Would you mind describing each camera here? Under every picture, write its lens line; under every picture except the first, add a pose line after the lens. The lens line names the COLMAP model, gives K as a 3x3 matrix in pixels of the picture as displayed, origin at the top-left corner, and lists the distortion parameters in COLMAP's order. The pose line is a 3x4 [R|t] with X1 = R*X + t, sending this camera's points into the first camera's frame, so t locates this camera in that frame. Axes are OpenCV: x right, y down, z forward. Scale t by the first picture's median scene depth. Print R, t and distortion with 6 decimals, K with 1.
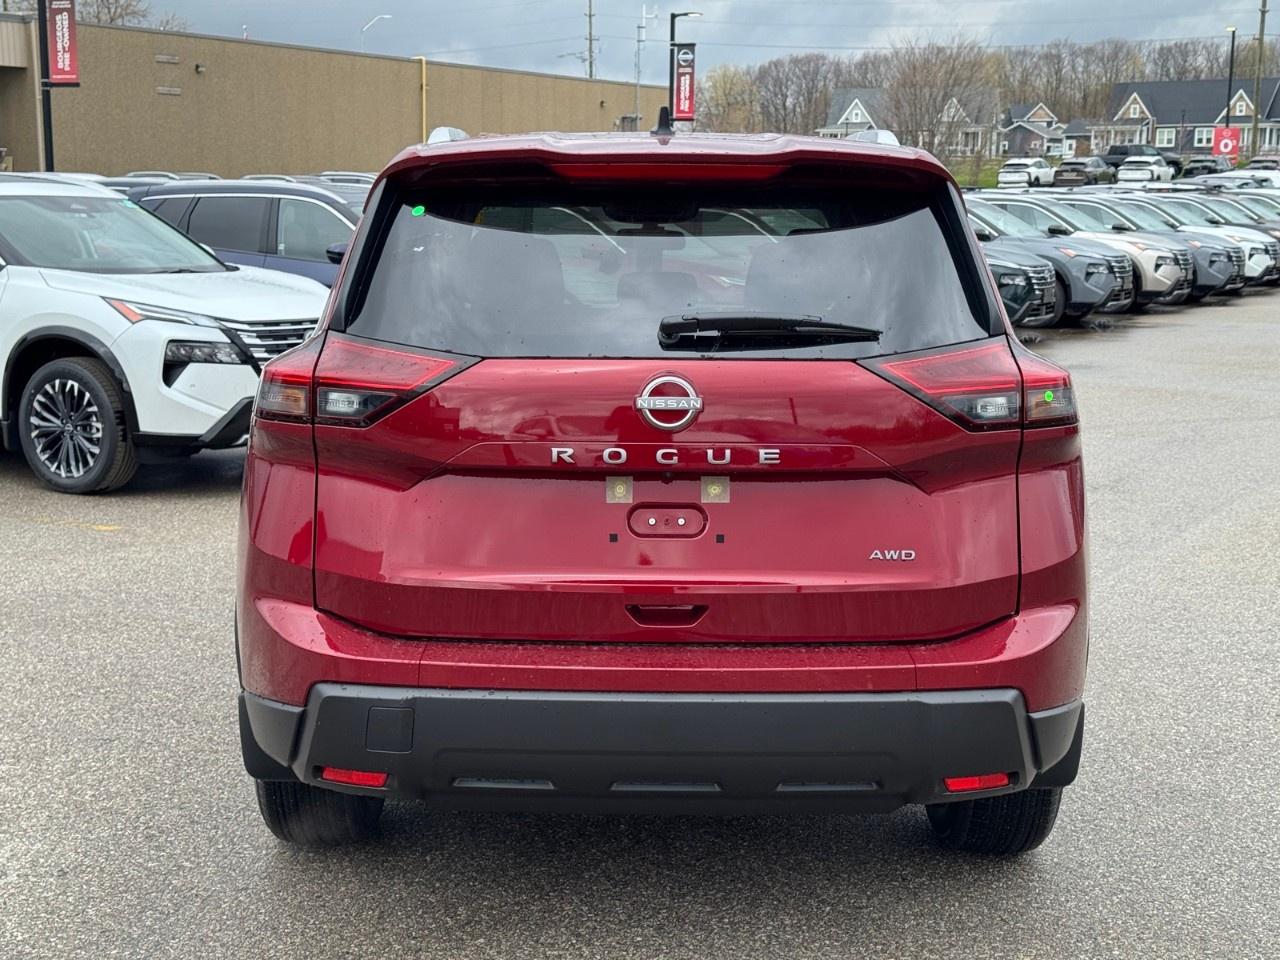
lens RADIAL K [[1807.1, 0, 622.1], [0, 1807.1, 481.5], [0, 0, 1]] dist [0.140627, -0.135340]
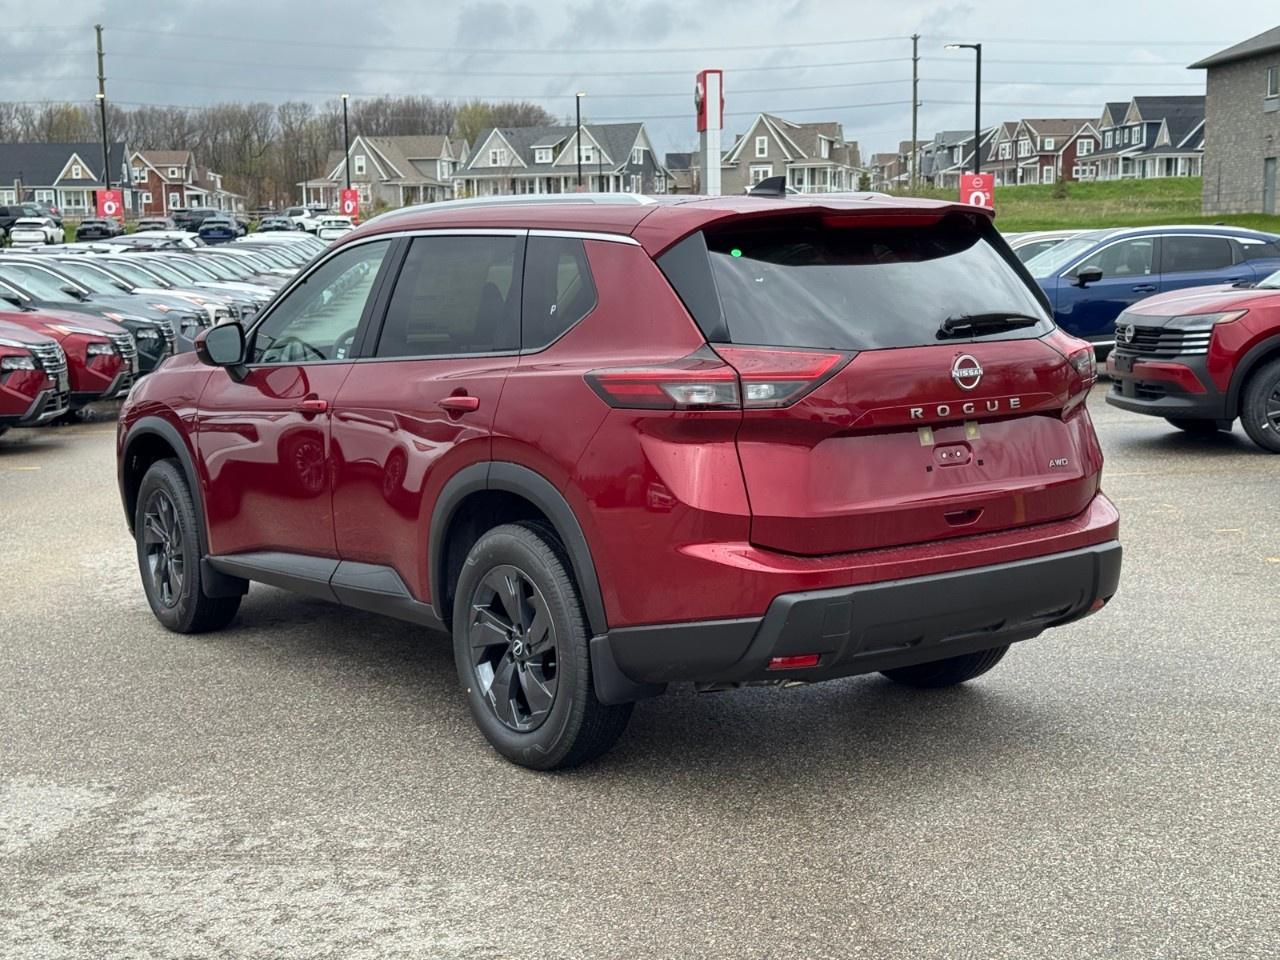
lens RADIAL K [[1807.1, 0, 622.1], [0, 1807.1, 481.5], [0, 0, 1]] dist [0.140627, -0.135340]
pose [[0.813426, -0.100013, 0.573006, -1.040880], [0.118634, 0.992926, 0.004897, 0.004663], [-0.569443, 0.063994, 0.819536, -0.058949]]
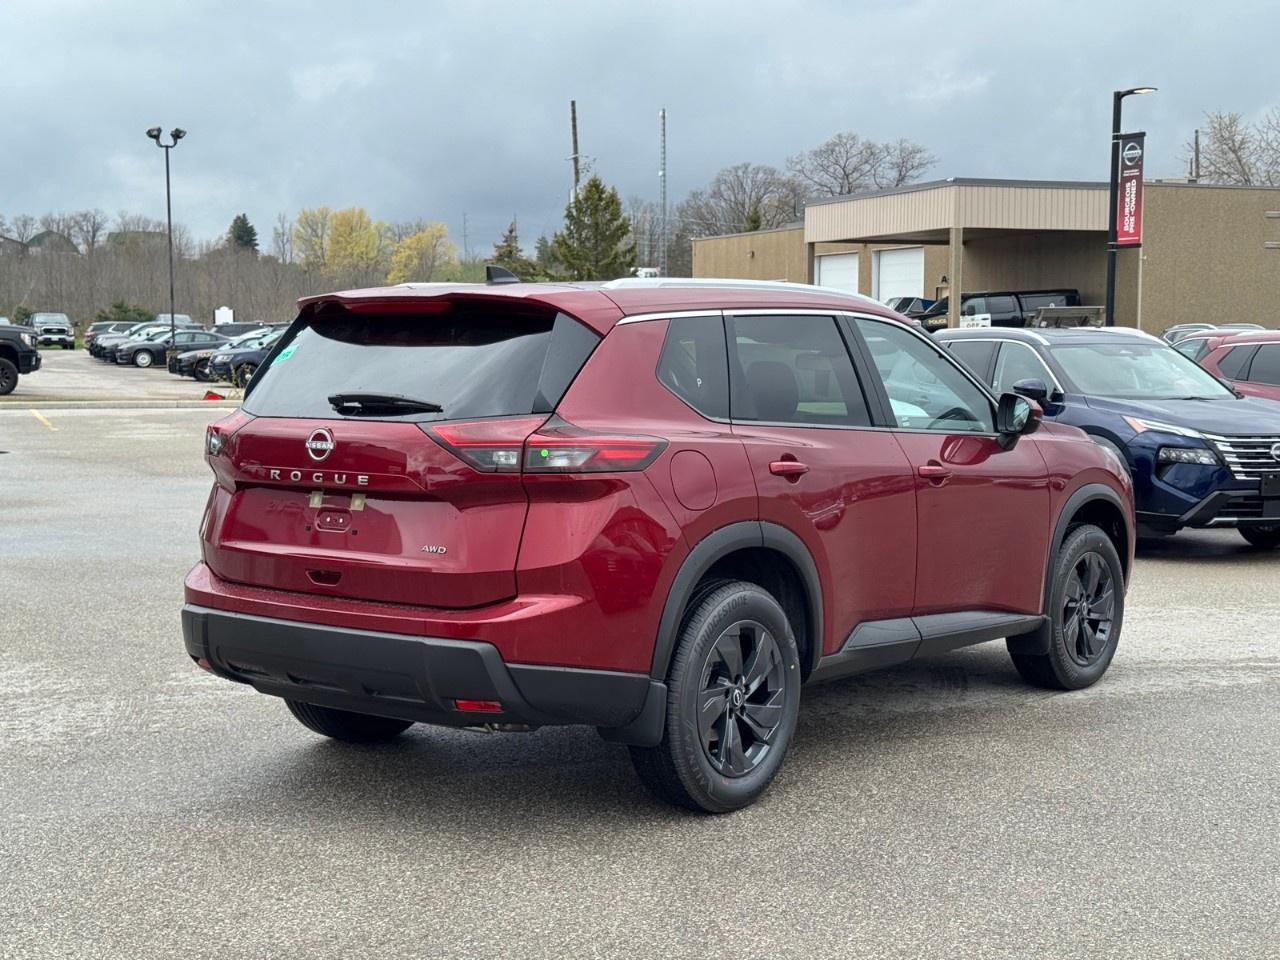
lens RADIAL K [[1807.1, 0, 622.1], [0, 1807.1, 481.5], [0, 0, 1]] dist [0.140627, -0.135340]
pose [[0.796771, 0.043224, -0.602733, 1.201070], [-0.093598, 0.994229, -0.052430, 0.048533], [0.596988, 0.098190, 0.796219, -0.140135]]
